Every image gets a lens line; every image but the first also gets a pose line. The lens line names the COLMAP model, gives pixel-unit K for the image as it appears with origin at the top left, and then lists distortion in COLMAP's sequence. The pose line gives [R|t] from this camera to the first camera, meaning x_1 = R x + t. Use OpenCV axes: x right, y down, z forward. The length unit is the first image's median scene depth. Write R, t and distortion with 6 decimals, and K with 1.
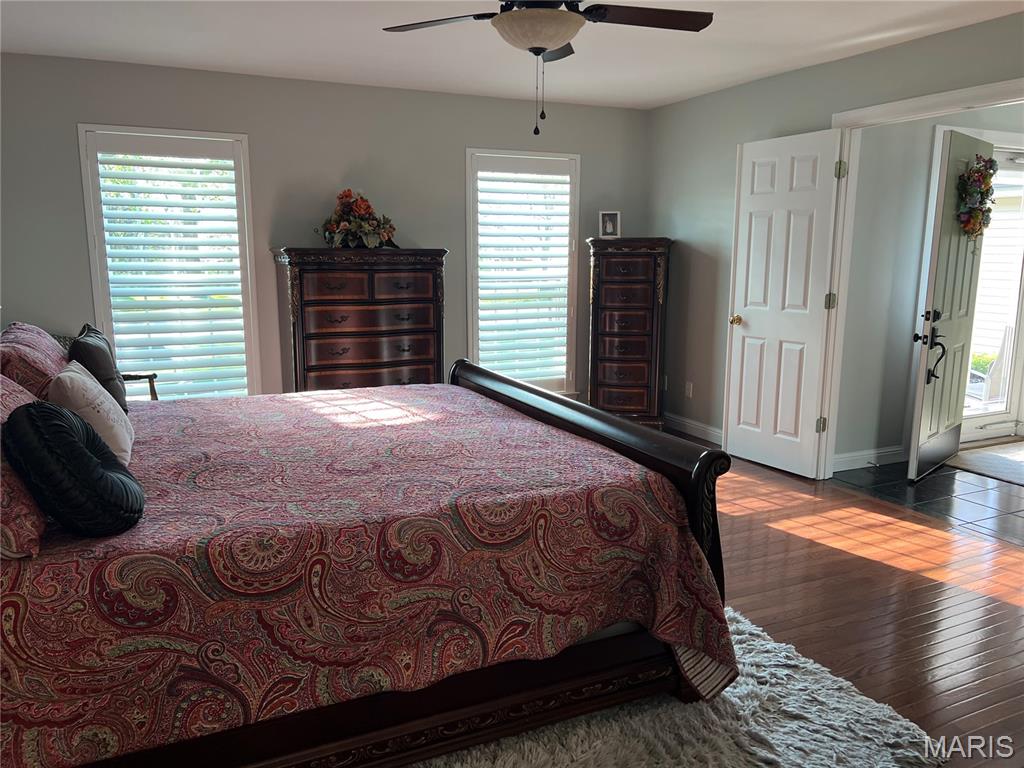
lens RADIAL K [[771.3, 0, 515.9], [0, 771.3, 385.8], [0, 0, 1]] dist [0.063149, -0.070801]
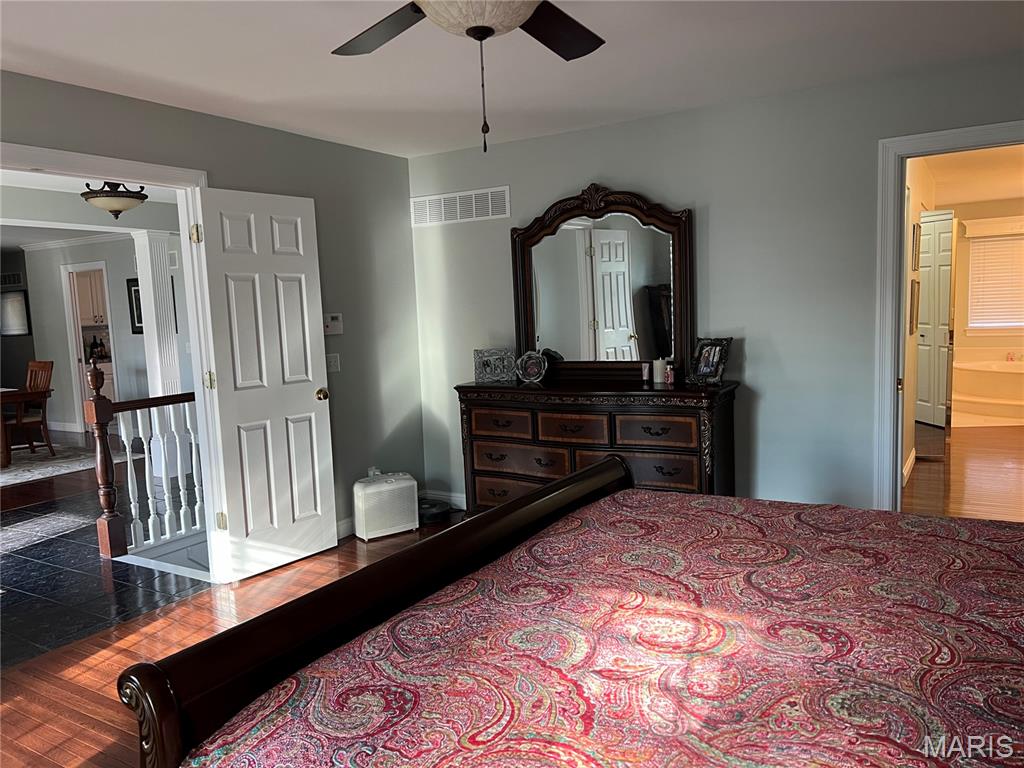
lens RADIAL K [[771.3, 0, 510.7], [0, 771.3, 384.5], [0, 0, 1]] dist [0.063149, -0.070801]
pose [[-0.540030, -0.066789, 0.838991, -0.640619], [0.185786, 0.962797, 0.196230, -0.278027], [-0.820884, 0.261843, -0.507531, 1.532302]]
